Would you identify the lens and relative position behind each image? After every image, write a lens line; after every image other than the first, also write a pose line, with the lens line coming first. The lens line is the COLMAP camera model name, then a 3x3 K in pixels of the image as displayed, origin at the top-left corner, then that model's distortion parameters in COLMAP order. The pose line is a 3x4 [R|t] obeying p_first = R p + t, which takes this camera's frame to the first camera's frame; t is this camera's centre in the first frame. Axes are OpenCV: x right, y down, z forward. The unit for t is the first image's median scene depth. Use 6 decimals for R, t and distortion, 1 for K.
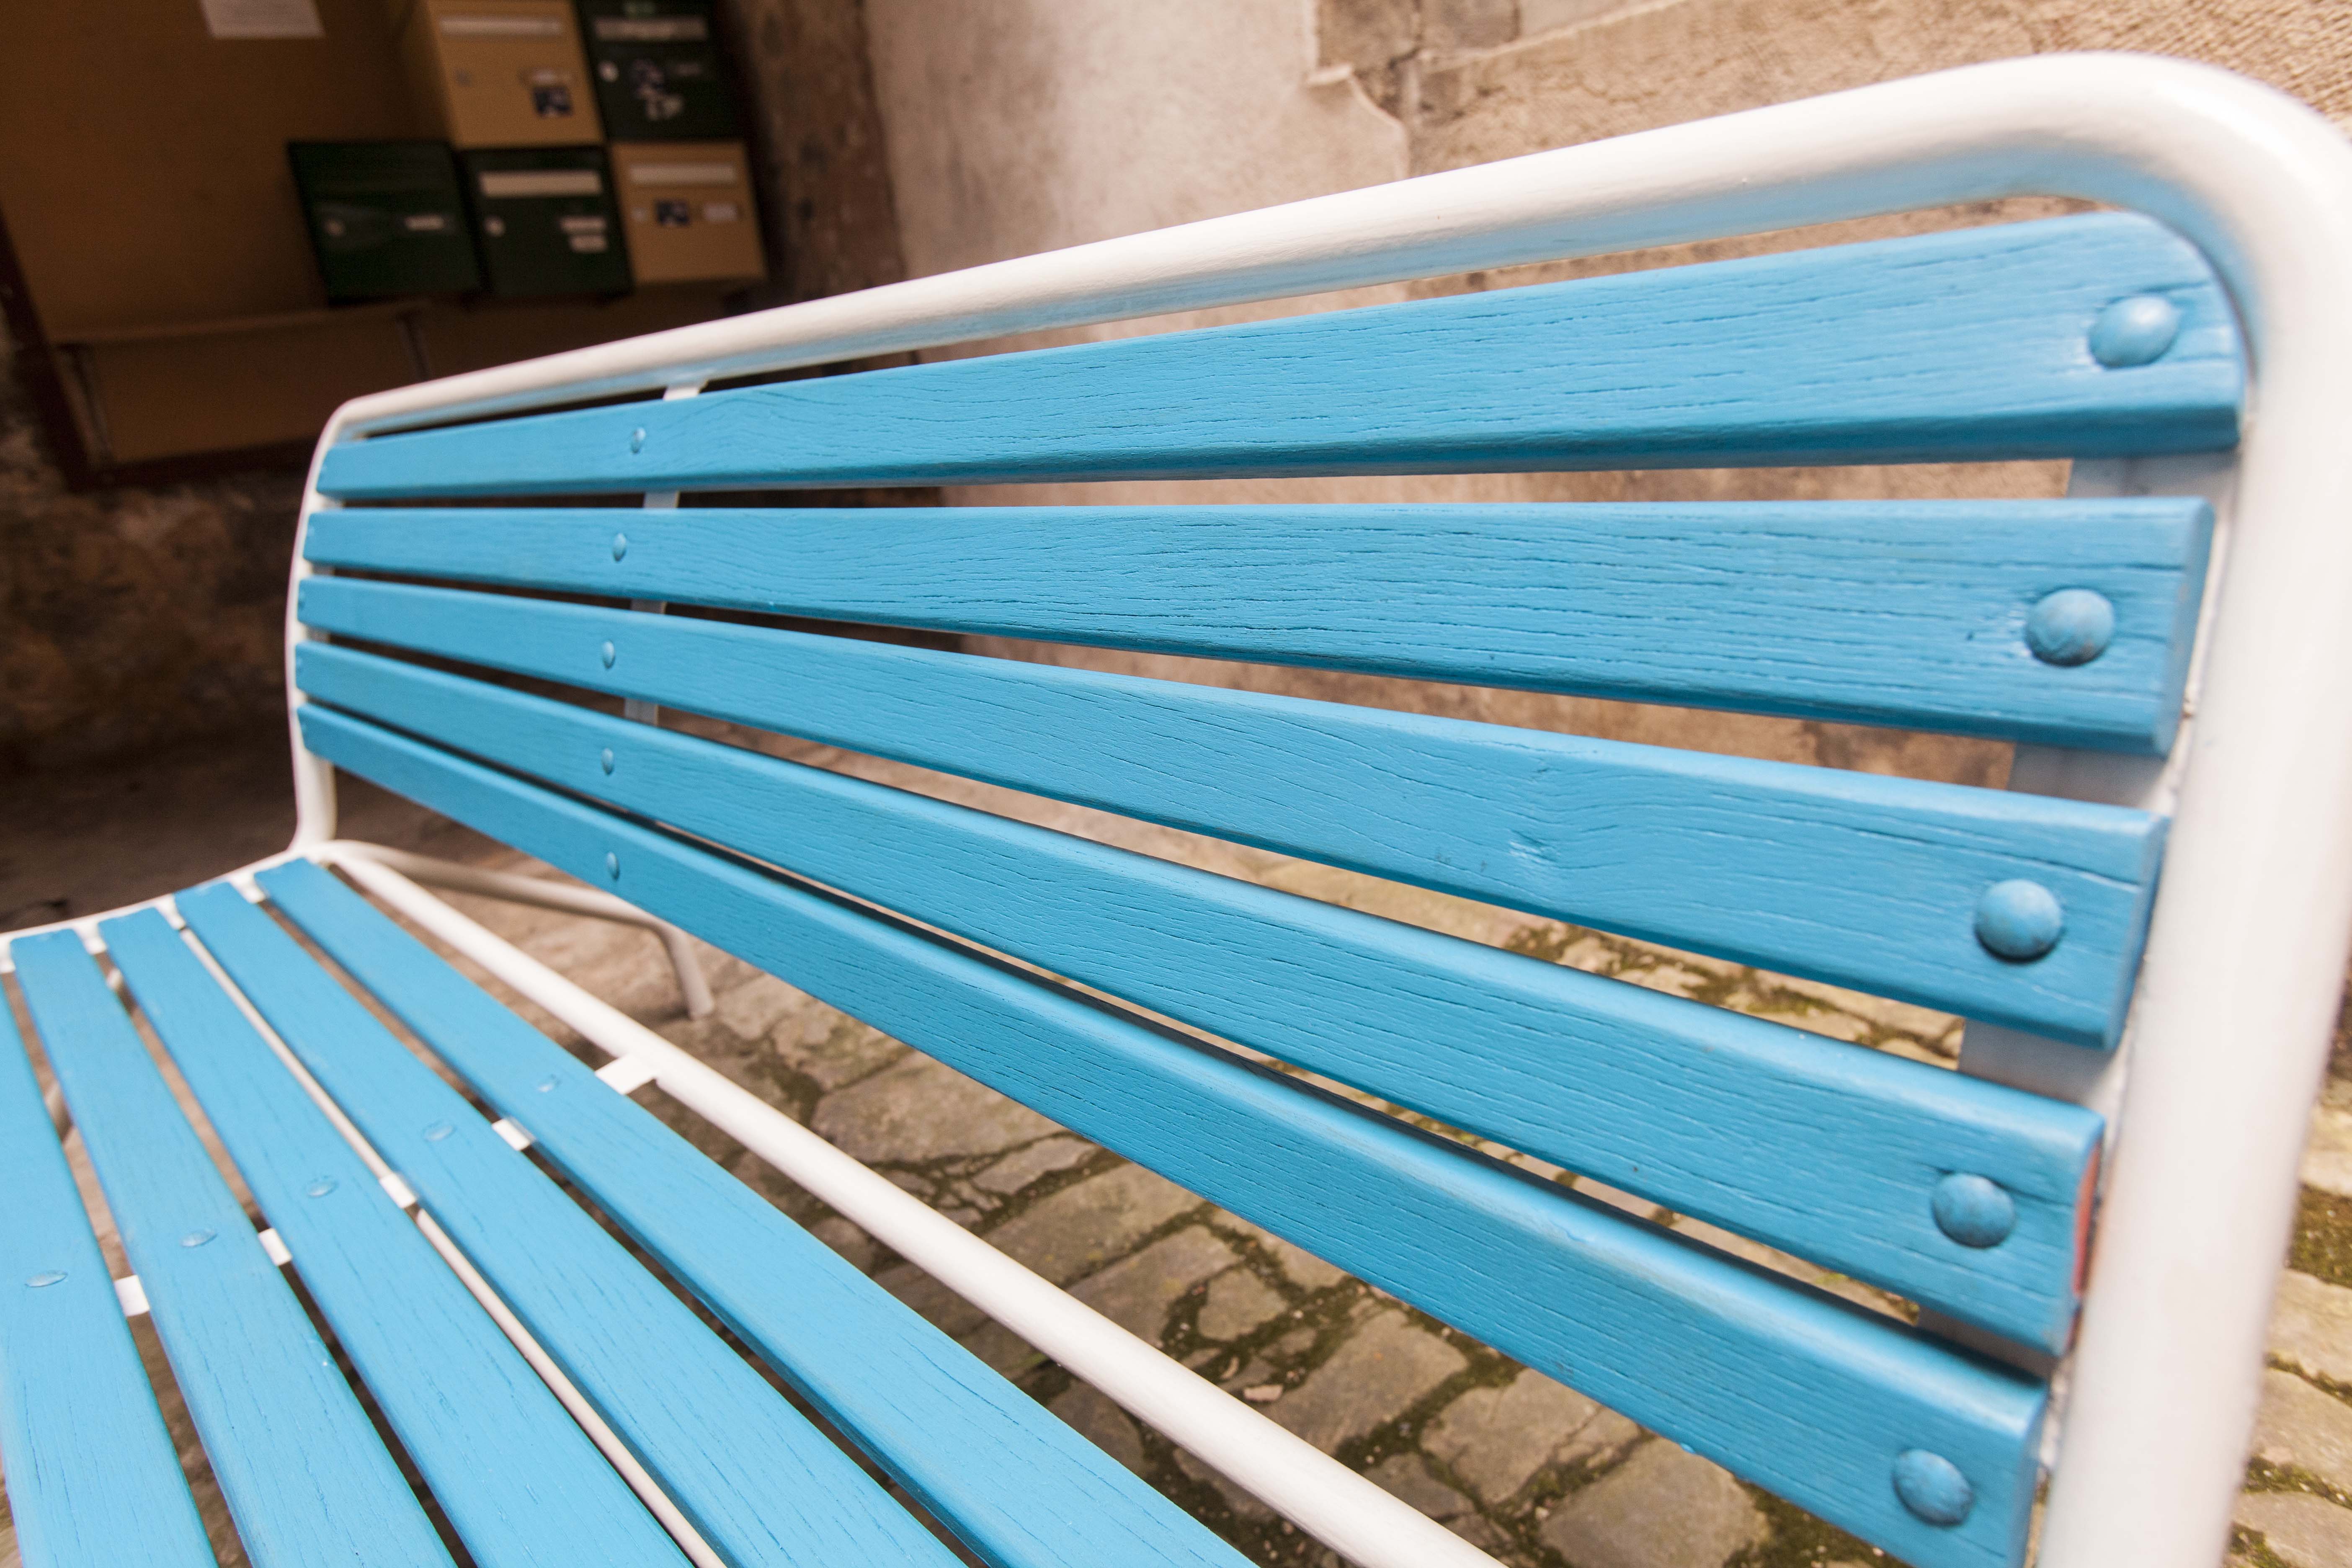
lens RADIAL K [[1368.6, 0, 1172.8], [0, 1368.6, 789.9], [0, 0, 1]] dist [-0.003627, 0.001346]
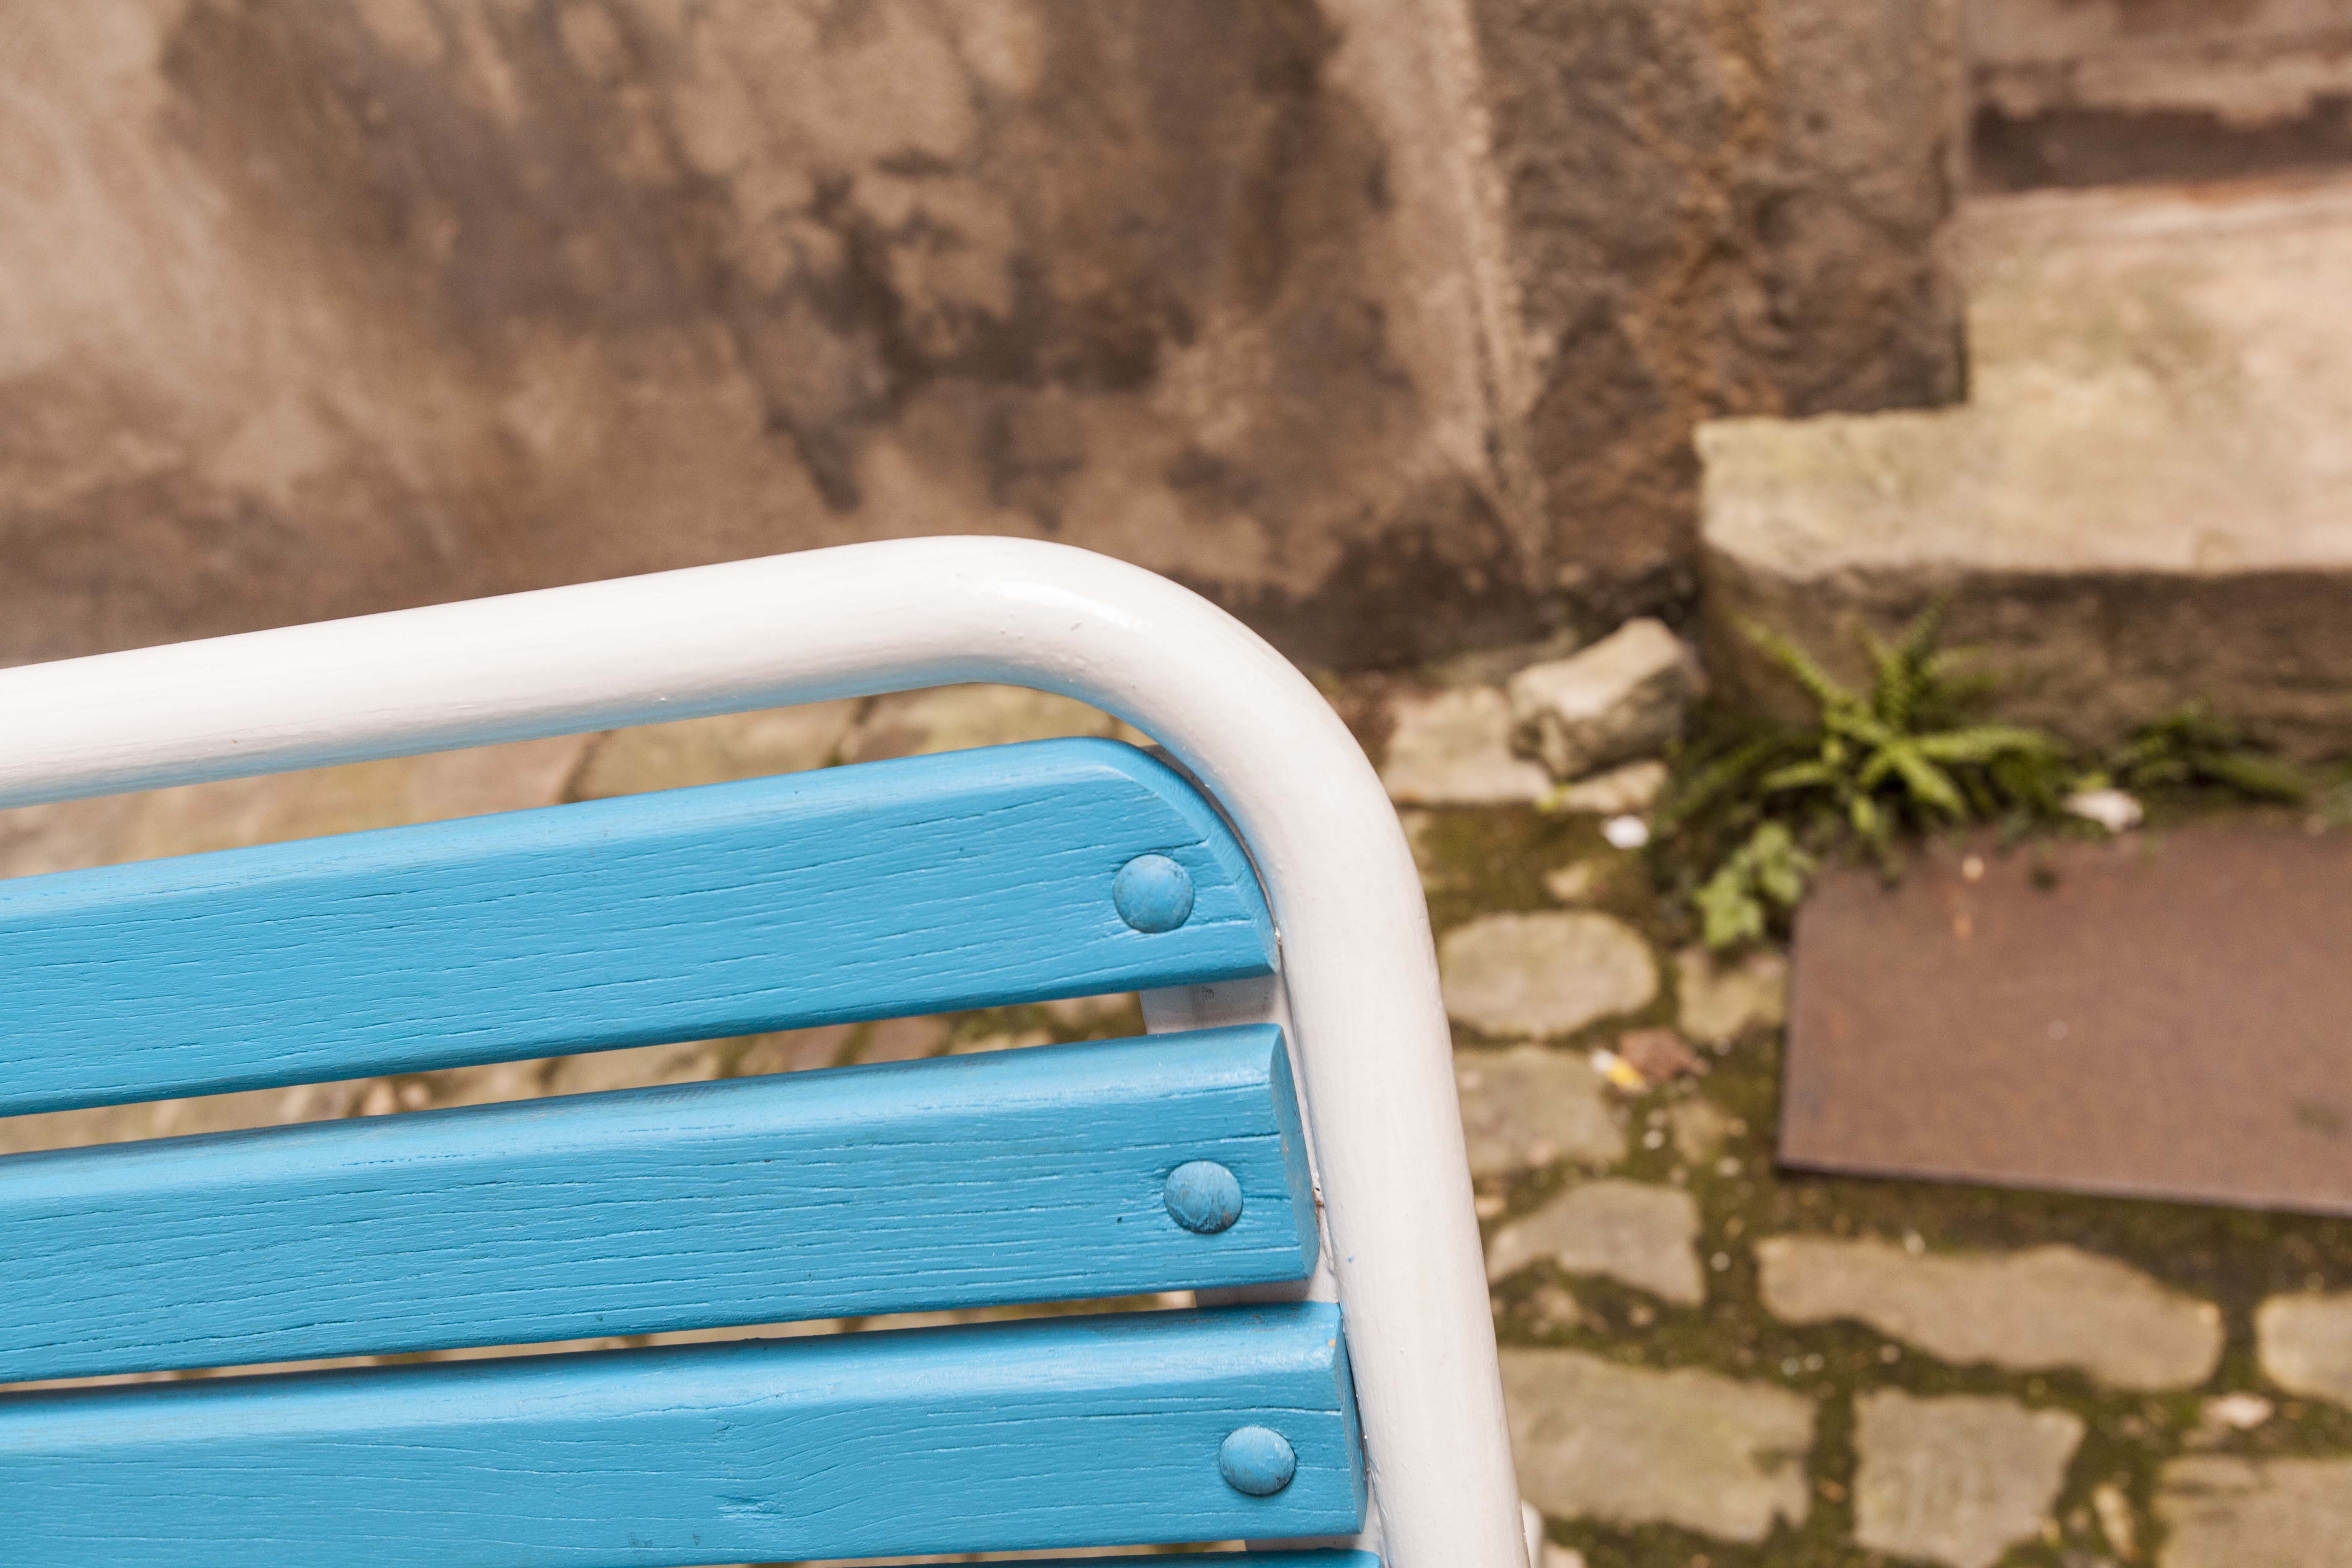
lens RADIAL K [[2241.8, 0, 1177.9], [0, 2241.8, 754.6], [0, 0, 1]] dist [0.010629, 0.001667]
pose [[0.758284, -0.439021, 0.481940, 0.003179], [0.323998, 0.895281, 0.305774, -0.220893], [-0.565713, -0.075716, 0.821119, -0.067498]]
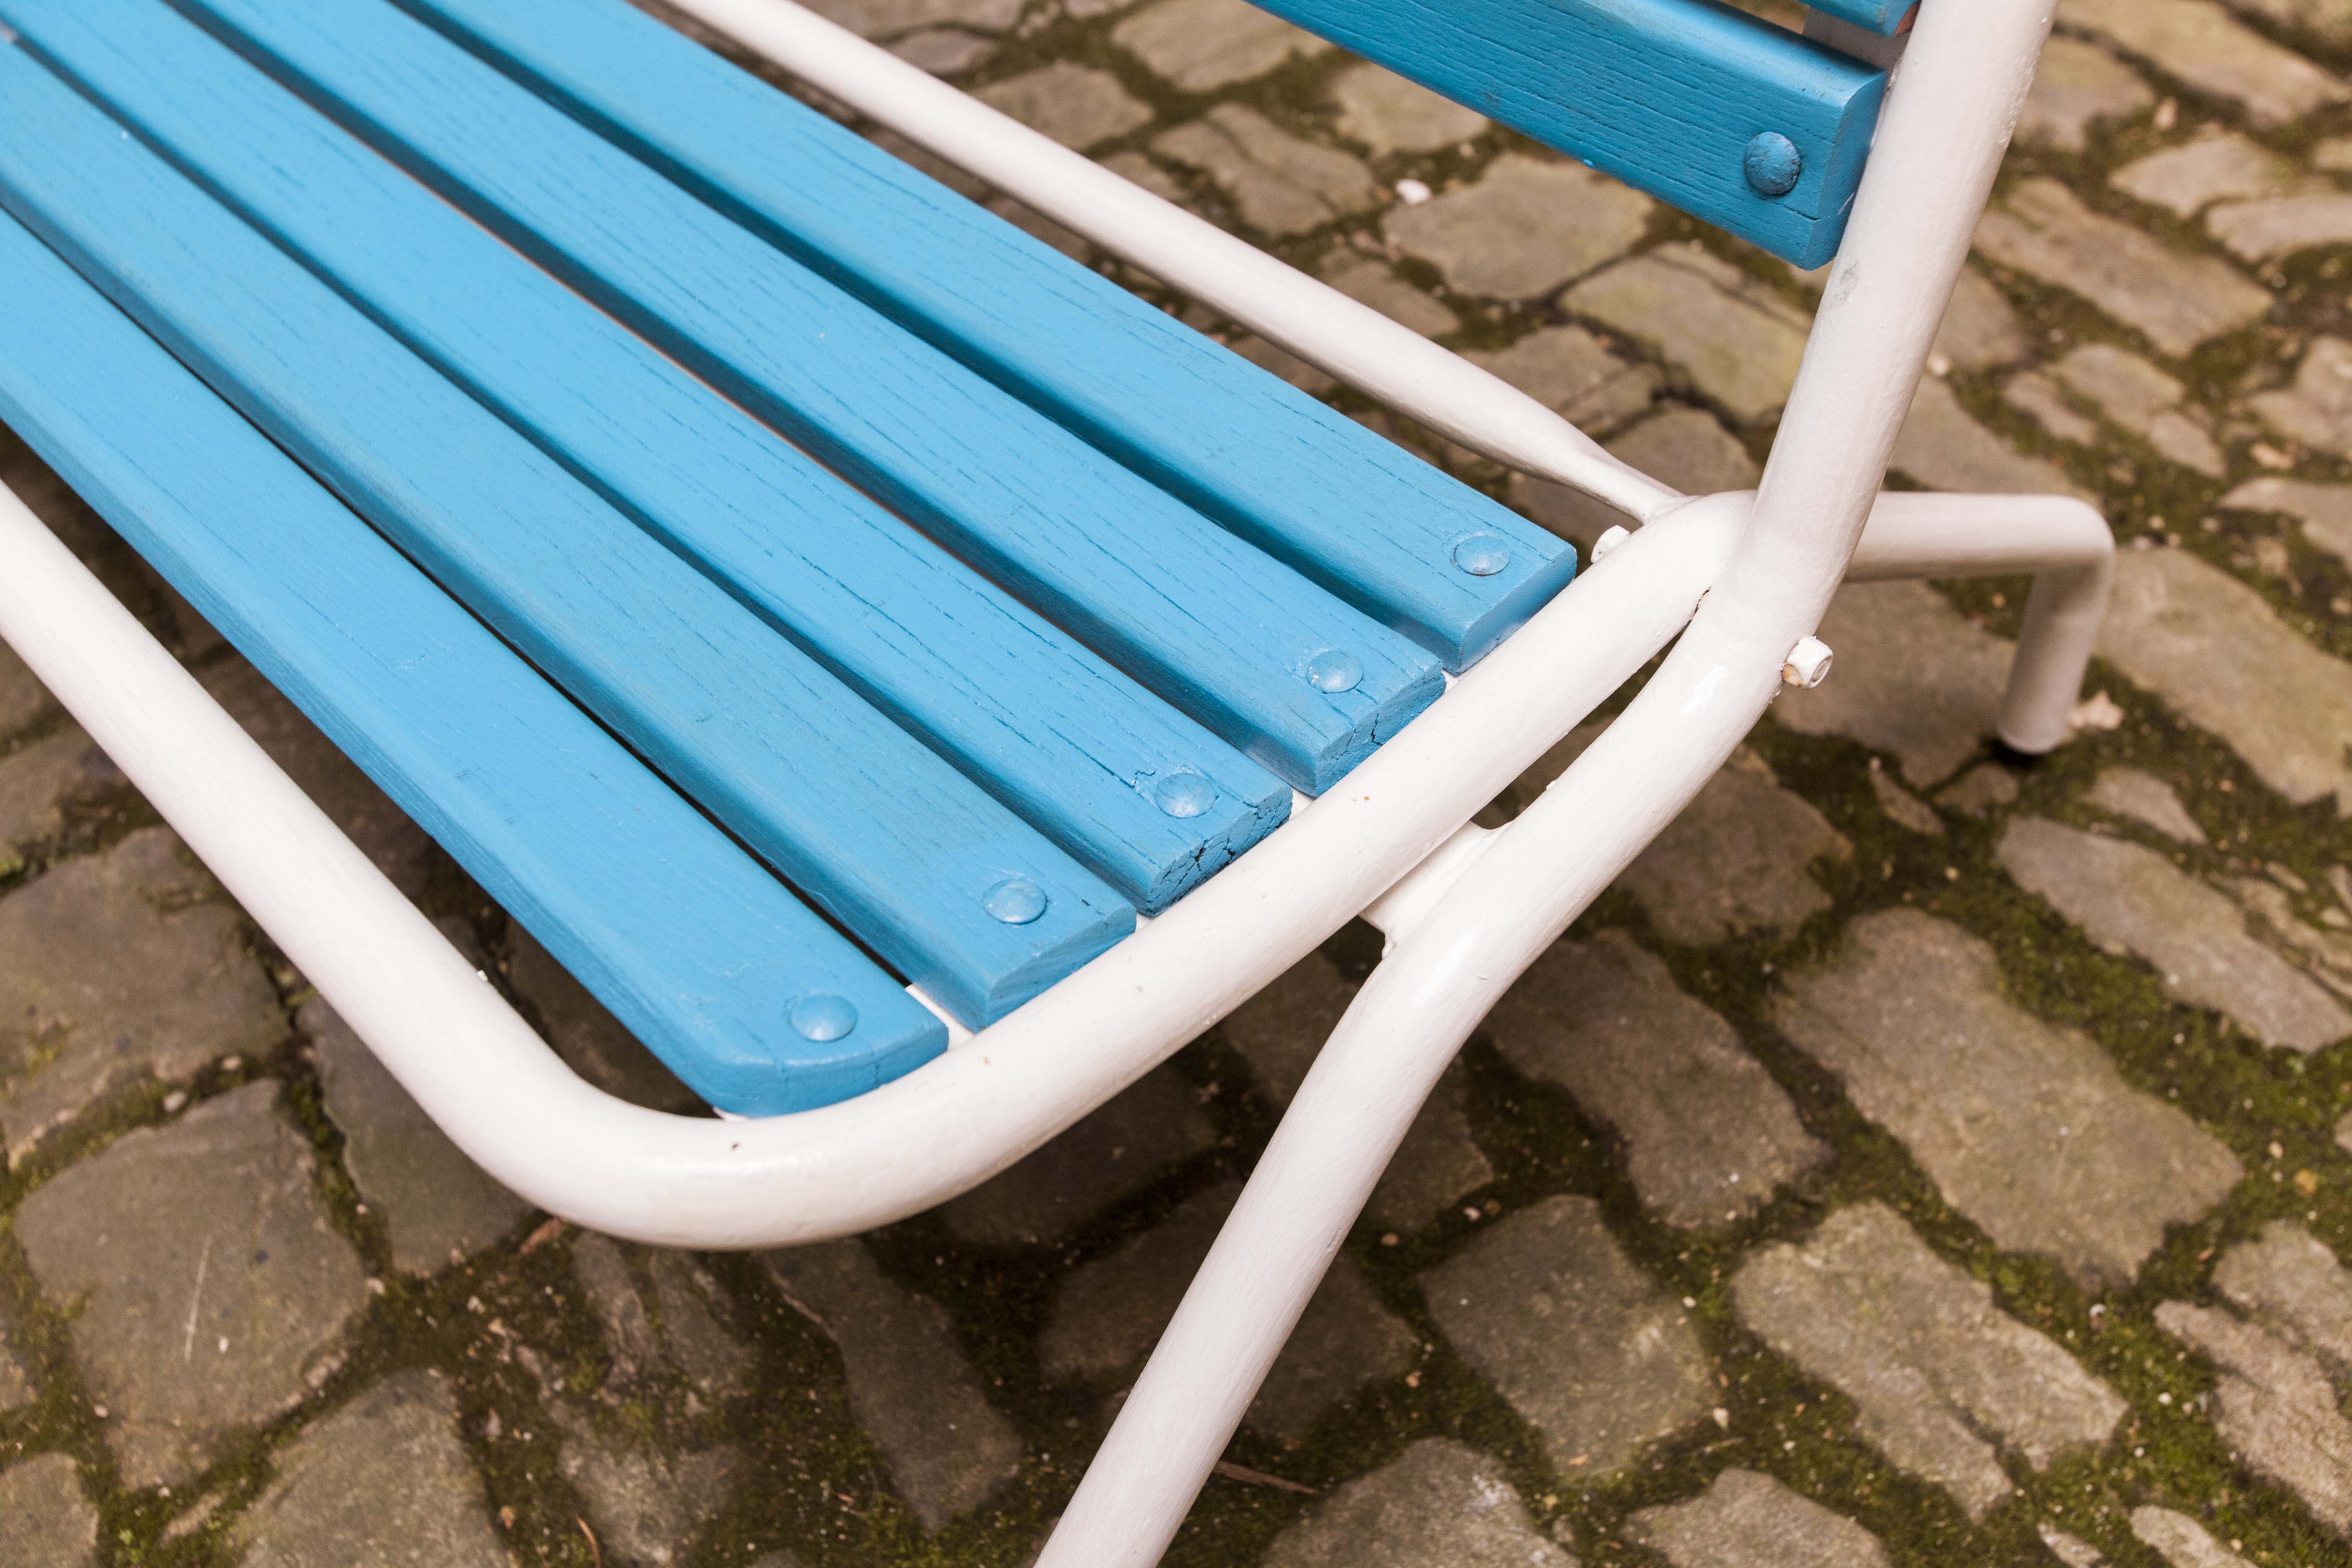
lens RADIAL K [[2248.4, 0, 1176.0], [0, 2248.4, 784.0], [0, 0, 1]] dist [0.000420, -0.014278]
pose [[0.997303, 0.050055, 0.053681, -0.006014], [-0.069917, 0.870432, 0.487298, 0.020019], [-0.022334, -0.489737, 0.871584, -0.238060]]
